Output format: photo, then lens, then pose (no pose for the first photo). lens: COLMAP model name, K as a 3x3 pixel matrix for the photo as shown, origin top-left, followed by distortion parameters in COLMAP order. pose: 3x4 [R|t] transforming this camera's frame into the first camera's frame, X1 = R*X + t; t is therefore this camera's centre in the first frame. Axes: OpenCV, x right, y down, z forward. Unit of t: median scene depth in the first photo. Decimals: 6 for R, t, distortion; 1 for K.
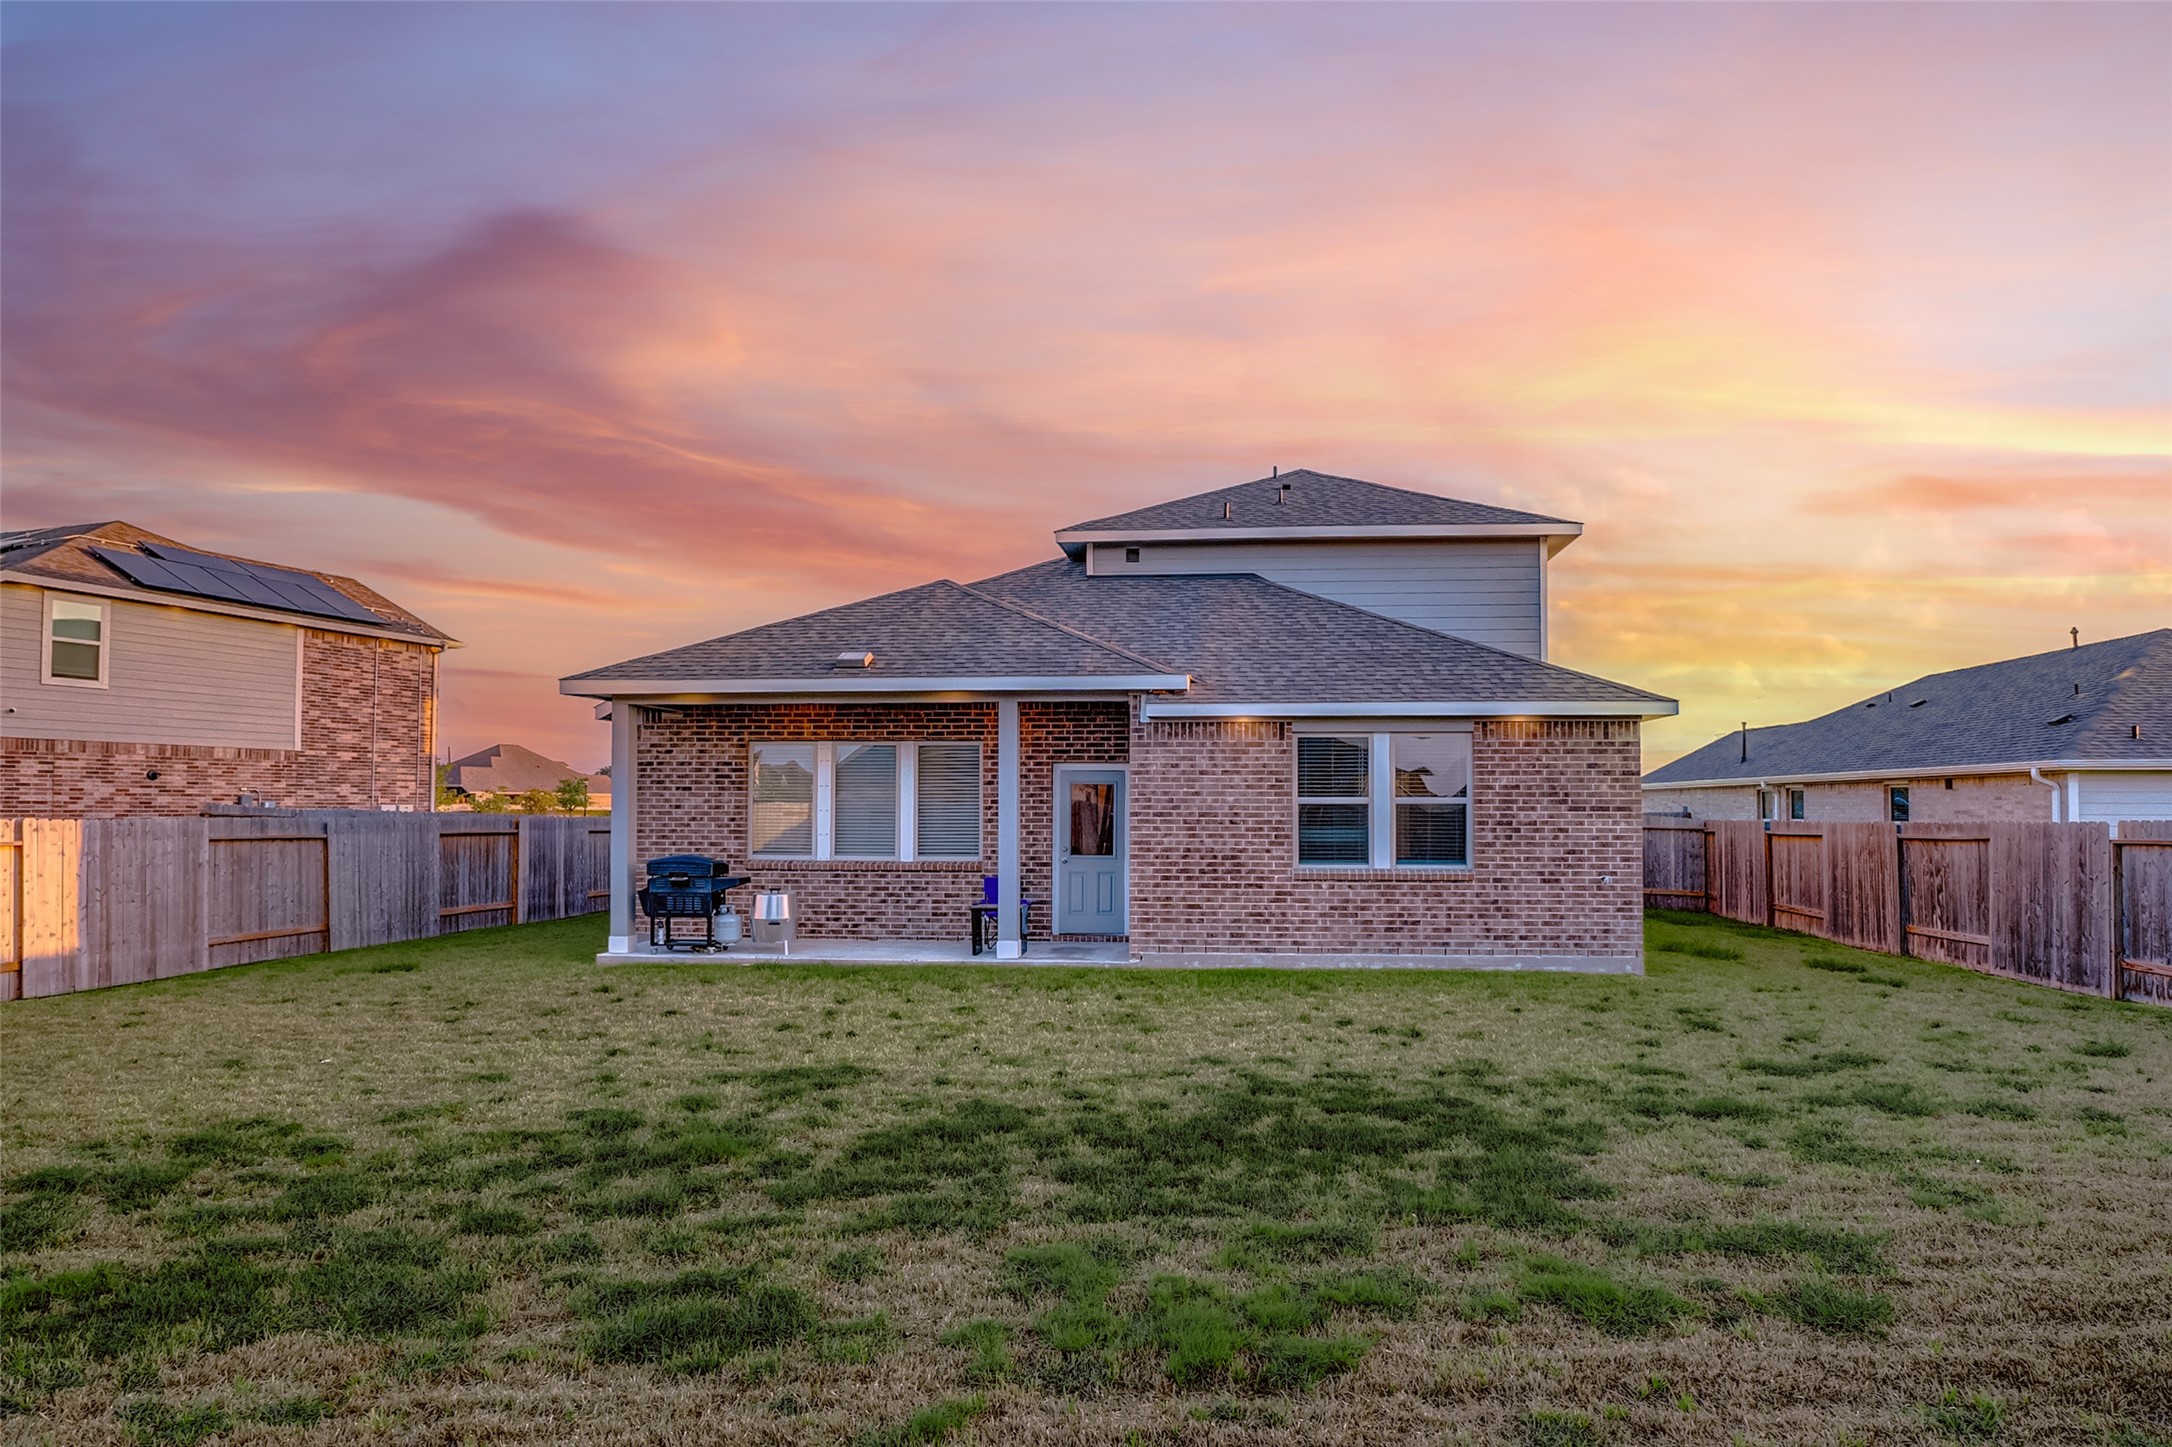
lens RADIAL K [[1254.0, 0, 1085.2], [0, 1254.0, 738.7], [0, 0, 1]] dist [-0.018698, 0.000978]
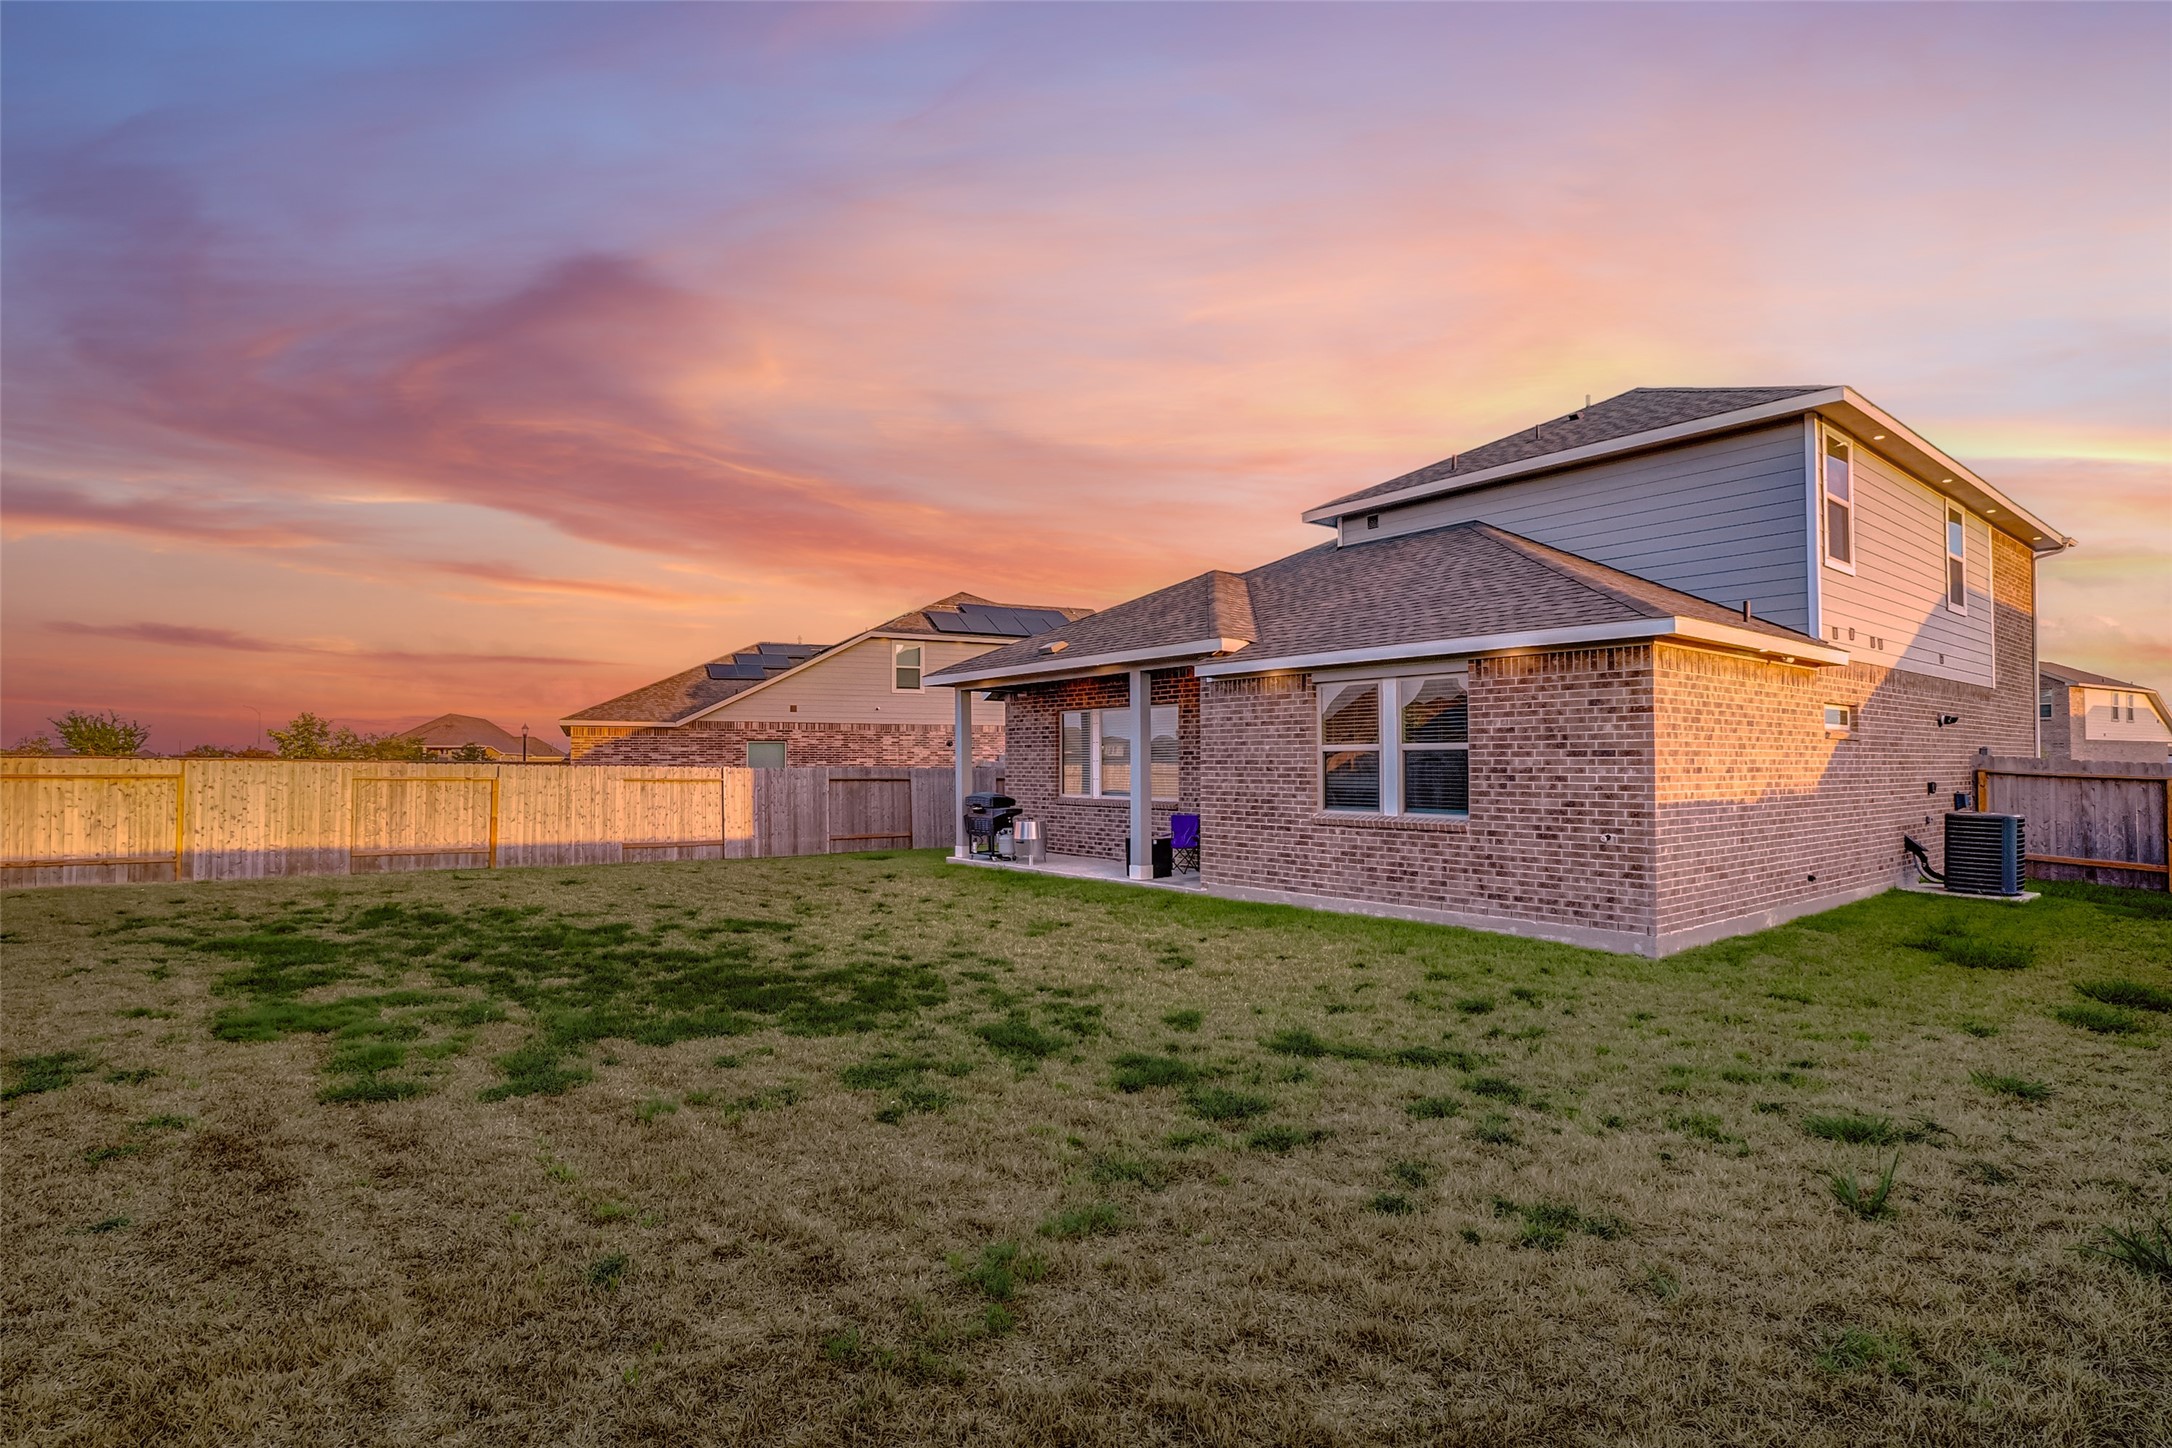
lens RADIAL K [[1062.6, 0, 1085.3], [0, 1062.6, 730.2], [0, 0, 1]] dist [-0.016764, 0.005328]
pose [[0.682338, -0.025940, -0.730577, 0.686996], [0.041003, 0.999155, 0.002820, 0.024177], [0.729886, -0.031880, 0.682825, 0.261027]]
